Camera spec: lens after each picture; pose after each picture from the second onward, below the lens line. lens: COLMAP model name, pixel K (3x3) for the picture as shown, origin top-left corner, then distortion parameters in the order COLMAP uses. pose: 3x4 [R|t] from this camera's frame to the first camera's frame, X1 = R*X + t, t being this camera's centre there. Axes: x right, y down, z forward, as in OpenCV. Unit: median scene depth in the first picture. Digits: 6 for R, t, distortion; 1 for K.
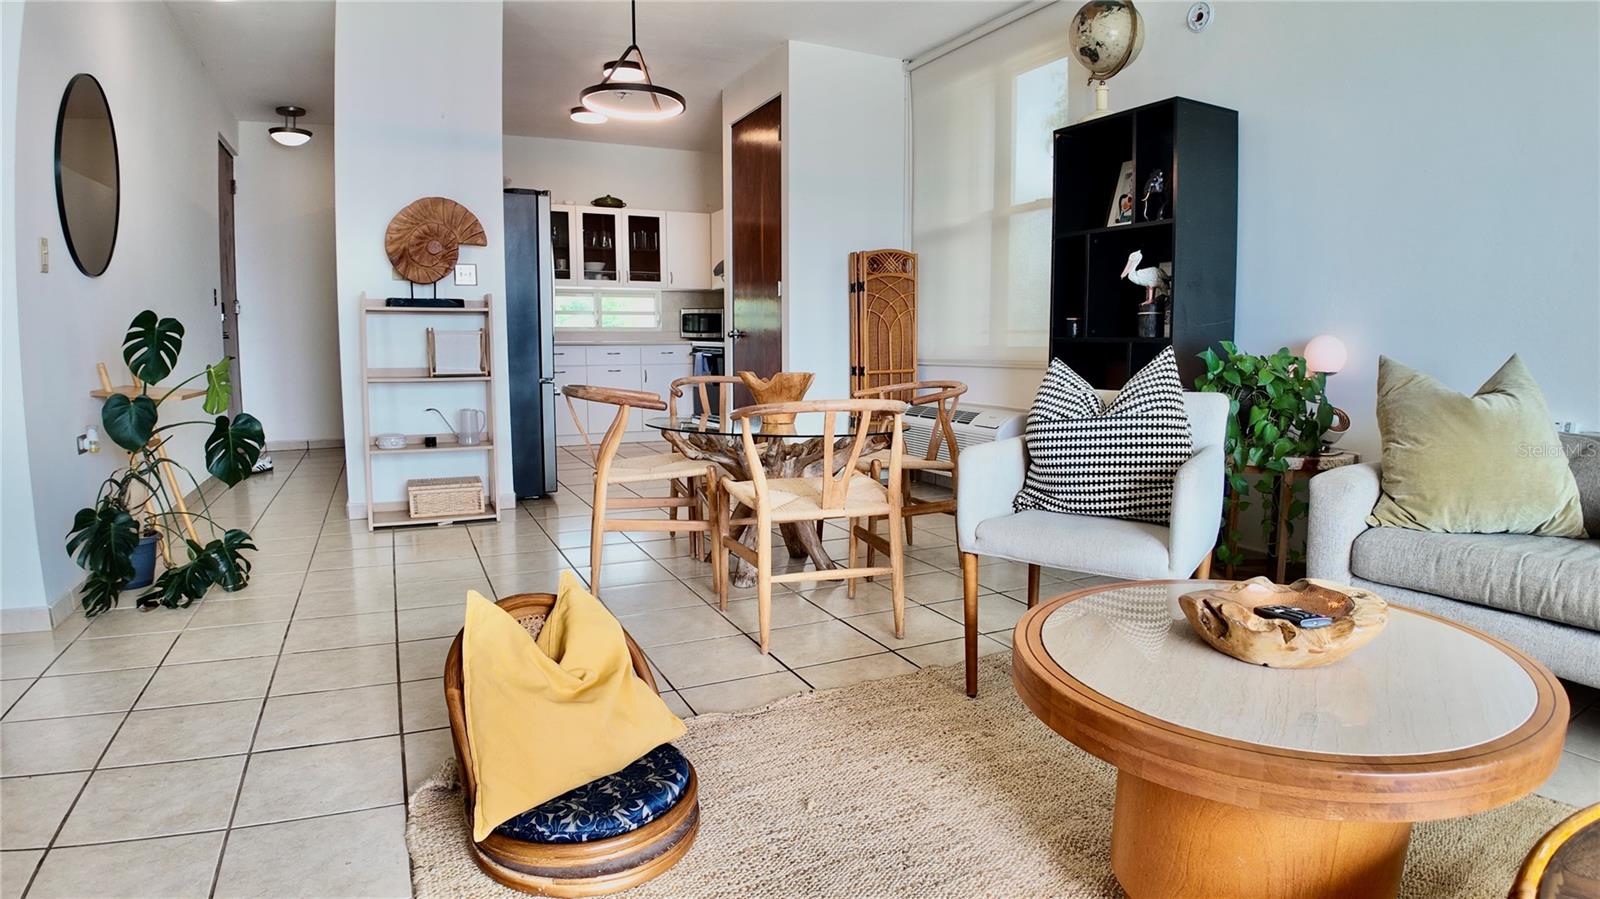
lens RADIAL K [[847.1, 0, 800.0], [0, 847.1, 449.5], [0, 0, 1]] dist [-0.085339, -0.025388]
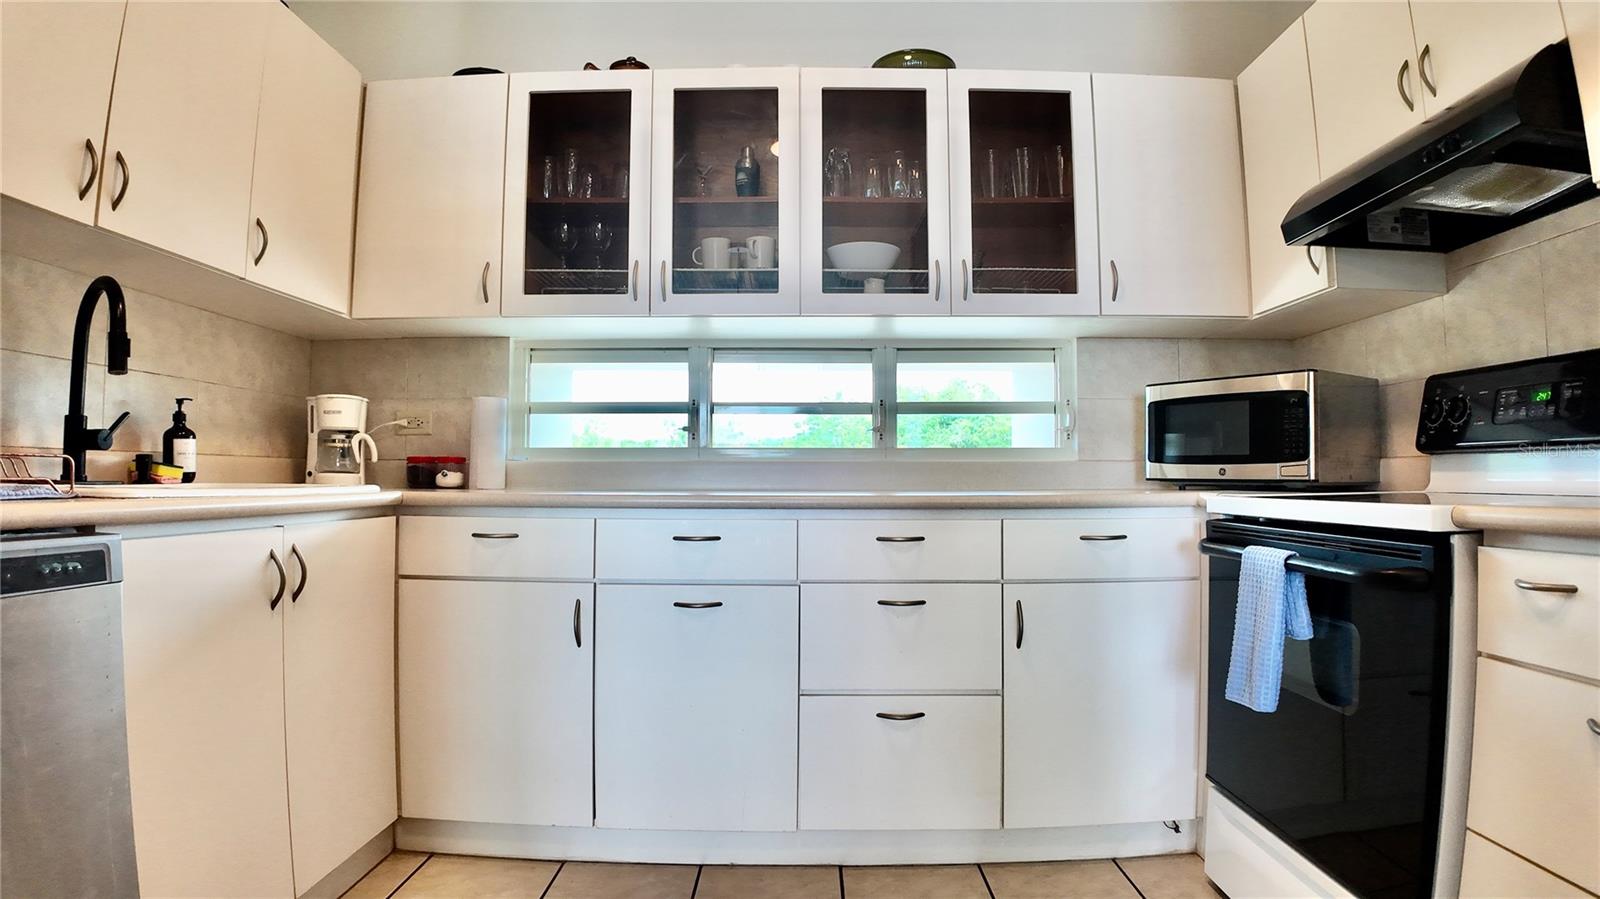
lens RADIAL K [[847.1, 0, 800.0], [0, 847.1, 449.5], [0, 0, 1]] dist [-0.085339, -0.025388]
pose [[0.893931, -0.016692, -0.447895, -0.207365], [-0.058117, 0.986553, -0.152759, -0.159318], [0.444422, 0.162586, 0.880940, 1.200304]]
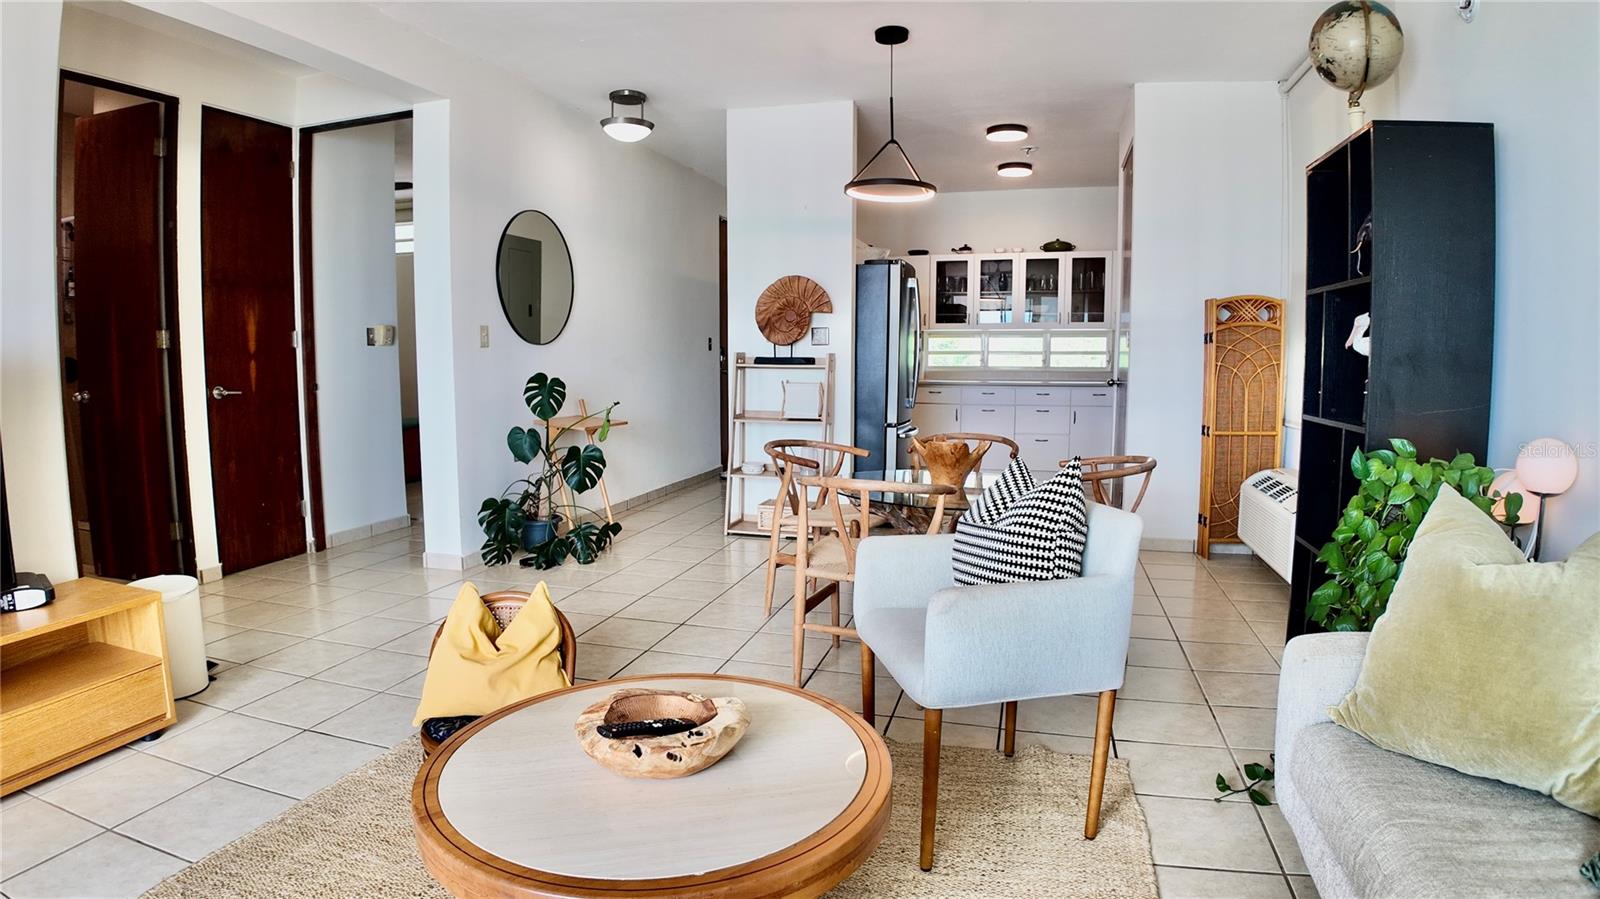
lens RADIAL K [[841.7, 0, 807.9], [0, 841.7, 433.4], [0, 0, 1]] dist [-0.027626, -0.050099]
pose [[0.763854, 0.060610, -0.642536, 0.359672], [-0.086212, 0.996240, -0.008516, -0.051977], [0.639605, 0.061899, 0.766208, 0.048407]]
